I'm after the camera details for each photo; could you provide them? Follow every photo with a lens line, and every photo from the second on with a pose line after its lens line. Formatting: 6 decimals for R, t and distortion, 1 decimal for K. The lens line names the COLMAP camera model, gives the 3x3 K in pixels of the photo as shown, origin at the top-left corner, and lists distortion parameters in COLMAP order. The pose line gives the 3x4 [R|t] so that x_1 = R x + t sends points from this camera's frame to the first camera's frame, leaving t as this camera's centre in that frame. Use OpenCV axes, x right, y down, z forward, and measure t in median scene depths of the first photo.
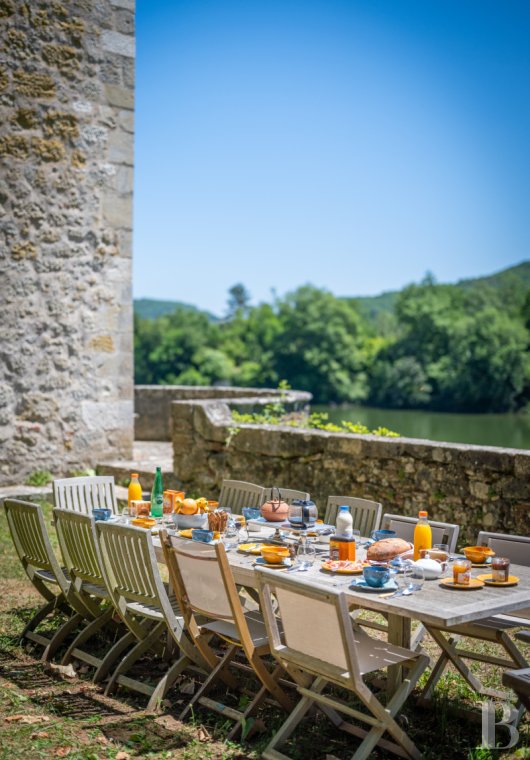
lens RADIAL K [[1016.6, 0, 275.9], [0, 1016.6, 382.0], [0, 0, 1]] dist [0.014416, -0.031690]
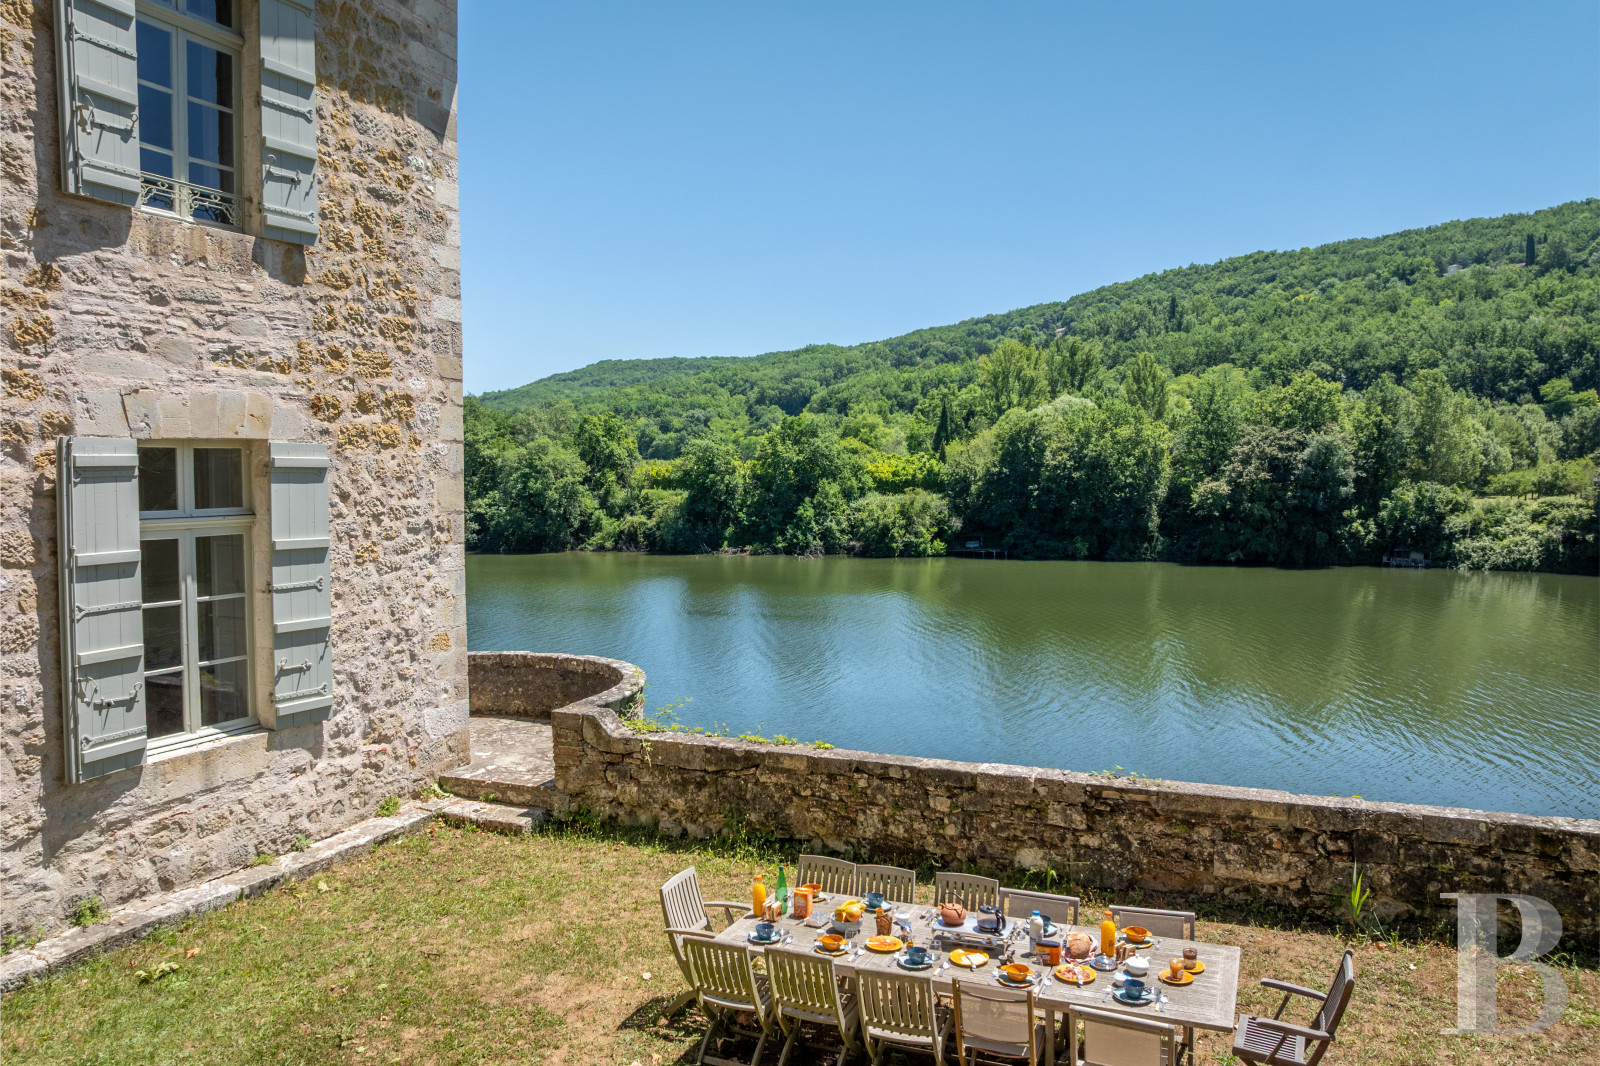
lens RADIAL K [[1122.4, 0, 782.1], [0, 1122.4, 522.6], [0, 0, 1]] dist [-0.012225, 0.001197]
pose [[0.902723, -0.034959, 0.428800, -0.334082], [0.026942, 0.999330, 0.024754, -0.167341], [-0.429379, -0.010793, 0.903060, -0.026988]]
